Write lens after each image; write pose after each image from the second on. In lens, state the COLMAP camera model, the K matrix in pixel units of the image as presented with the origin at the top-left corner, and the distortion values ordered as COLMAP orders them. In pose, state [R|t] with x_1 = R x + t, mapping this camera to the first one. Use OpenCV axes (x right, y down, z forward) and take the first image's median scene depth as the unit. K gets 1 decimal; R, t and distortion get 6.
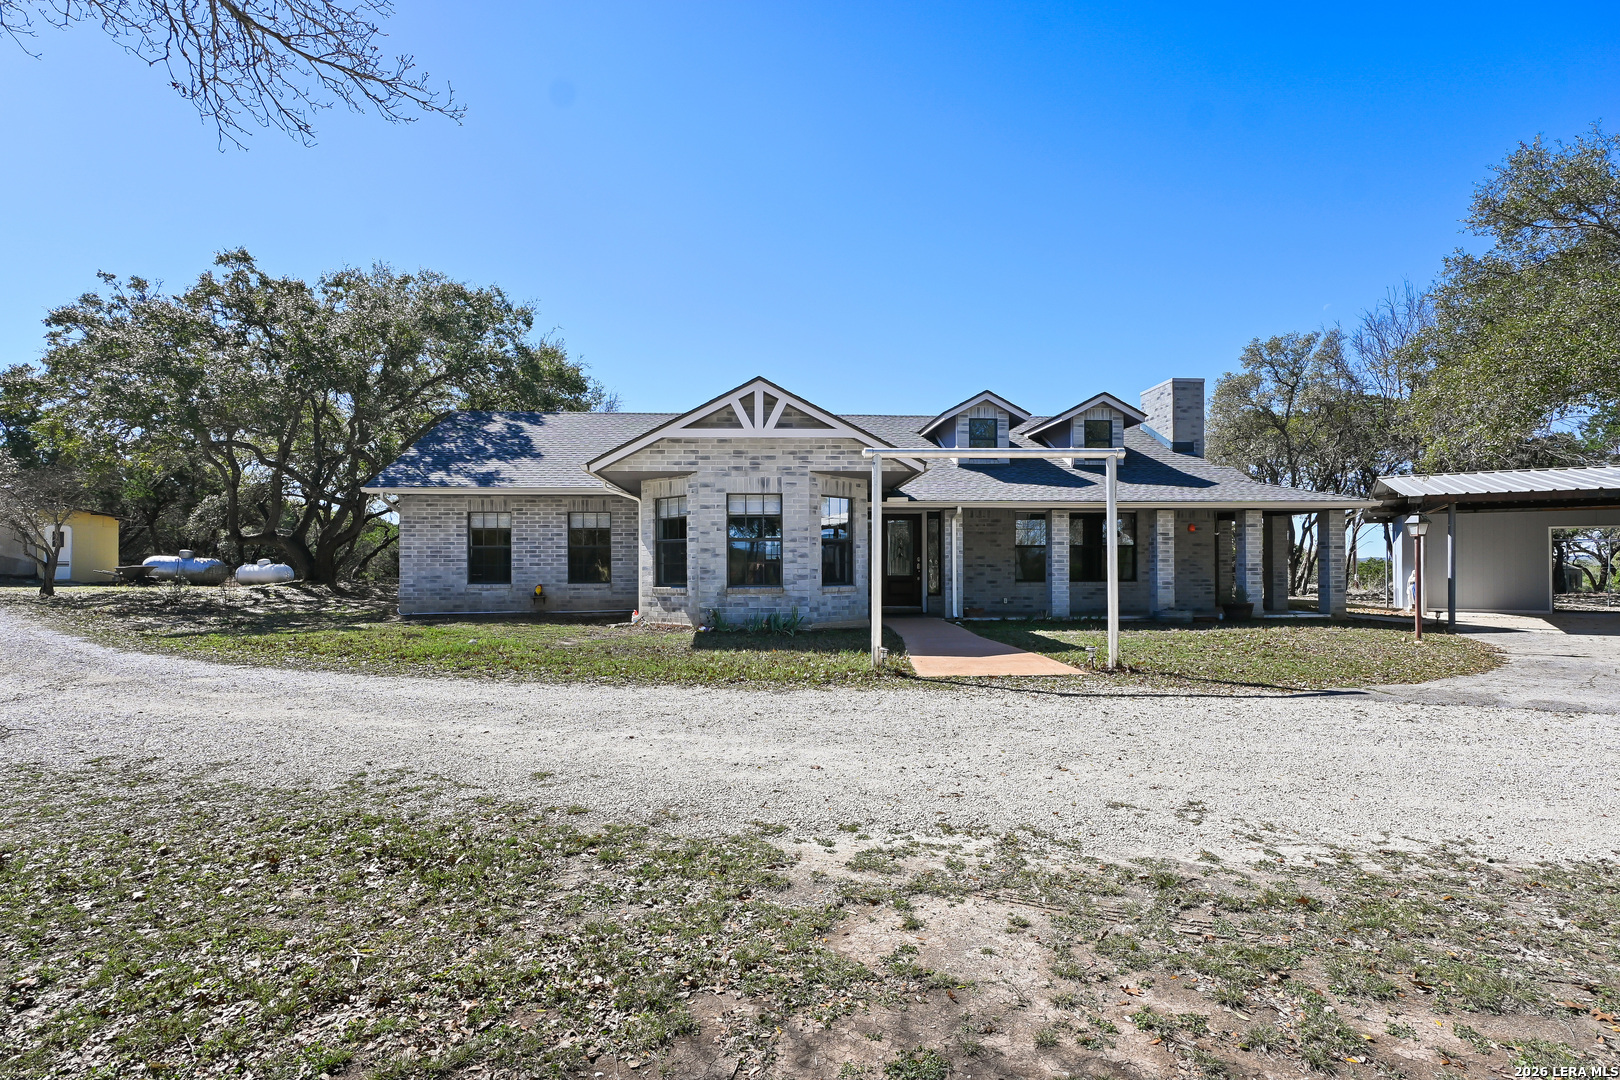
lens RADIAL K [[814.6, 0, 812.9], [0, 814.6, 566.1], [0, 0, 1]] dist [-0.001637, -0.000471]
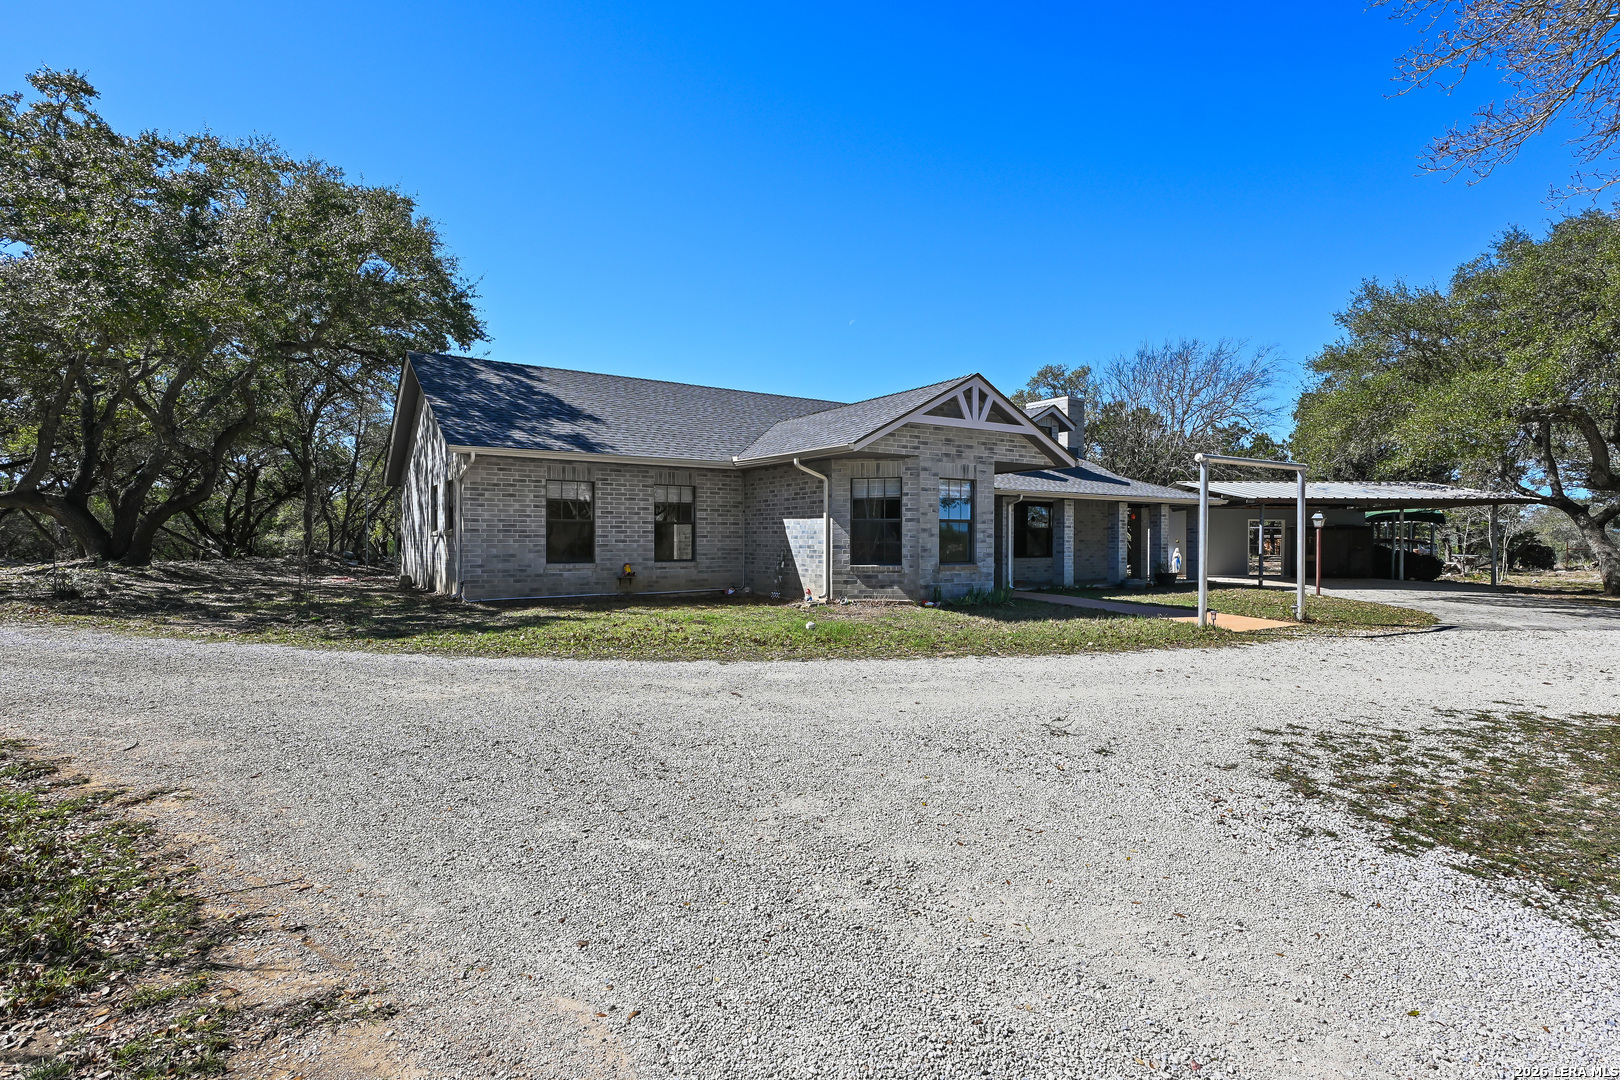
lens RADIAL K [[789.8, 0, 812.7], [0, 789.8, 549.9], [0, 0, 1]] dist [-0.000224, 0.000232]
pose [[0.866203, -0.000790, 0.499692, -0.725937], [-0.005722, 0.999918, 0.011499, -0.004440], [-0.499660, -0.012820, 0.866127, 0.167587]]
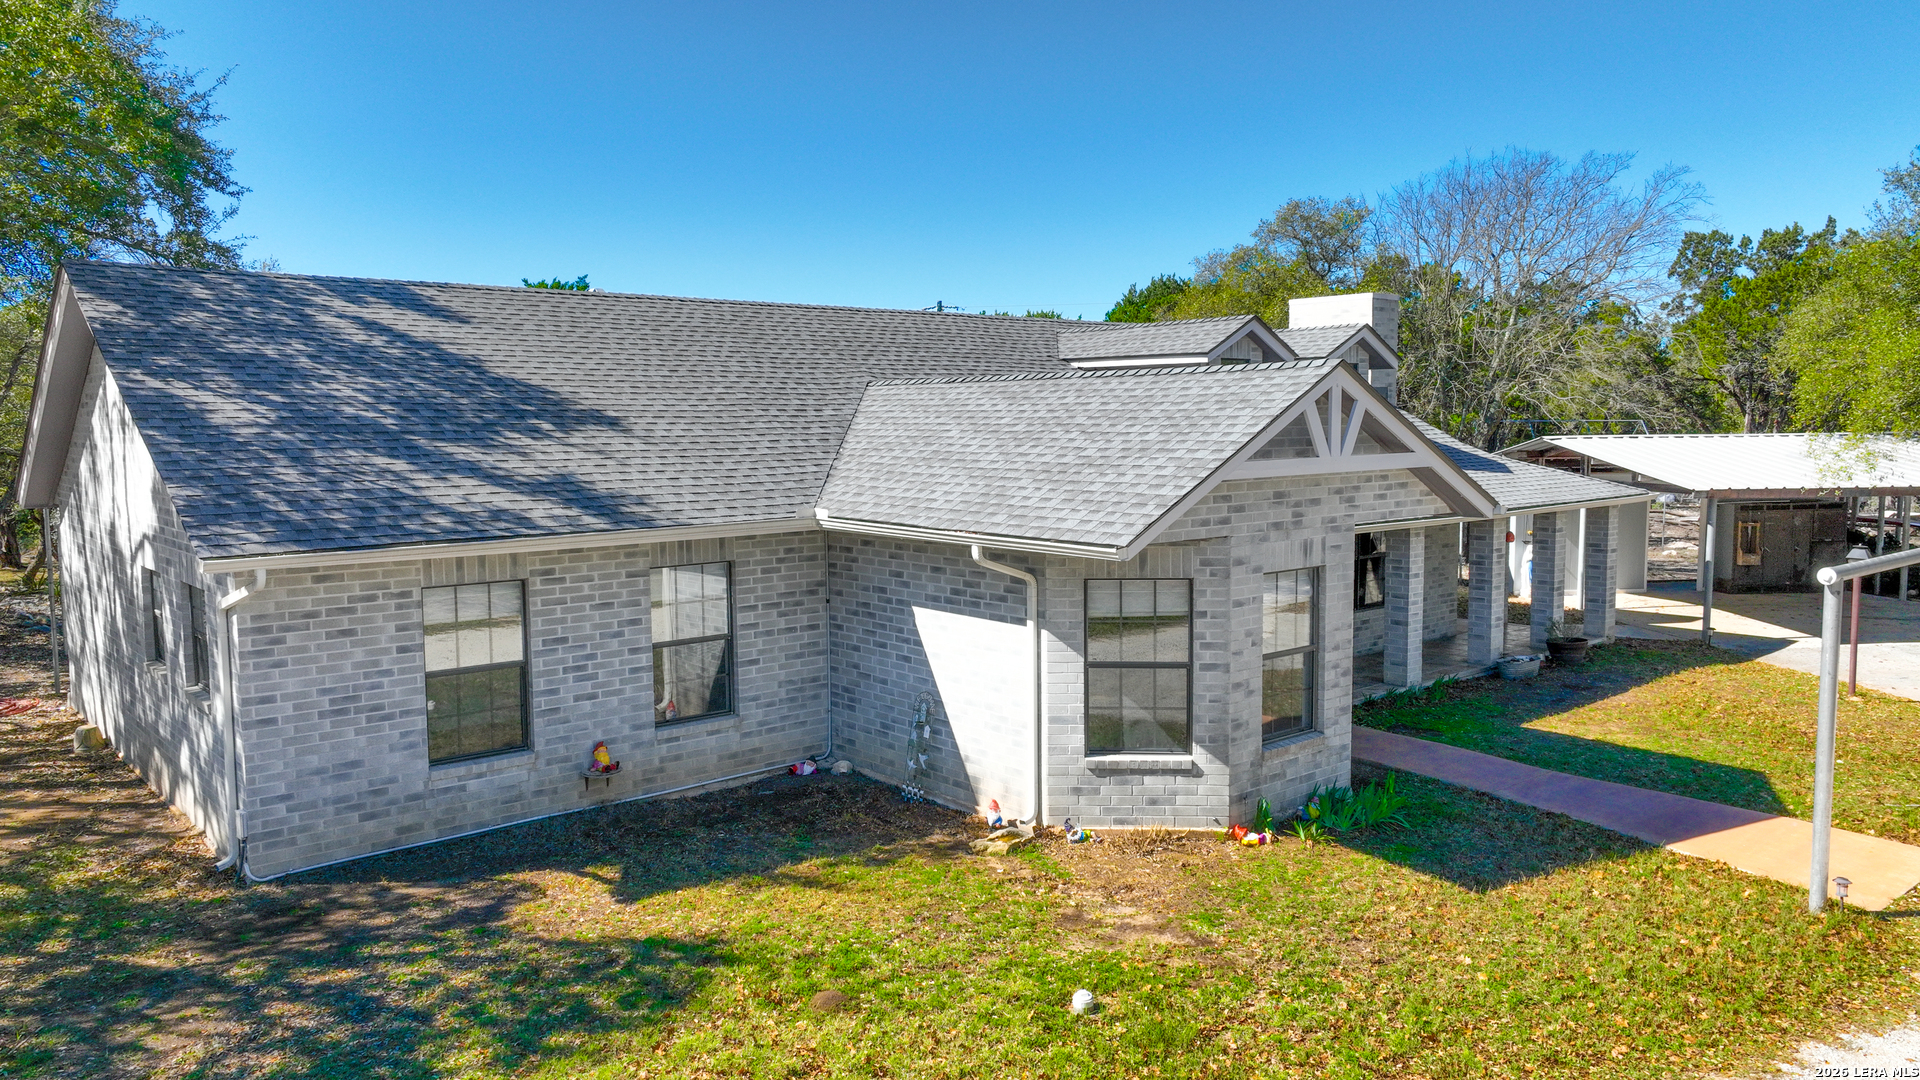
lens RADIAL K [[1341.6, 0, 960.0], [0, 1341.6, 540.0], [0, 0, 1]] dist [0.012076, 0.002991]
pose [[0.798724, -0.056391, 0.599049, -0.734109], [0.004533, 0.996134, 0.087725, -0.176709], [-0.601680, -0.067353, 0.795892, 0.402845]]
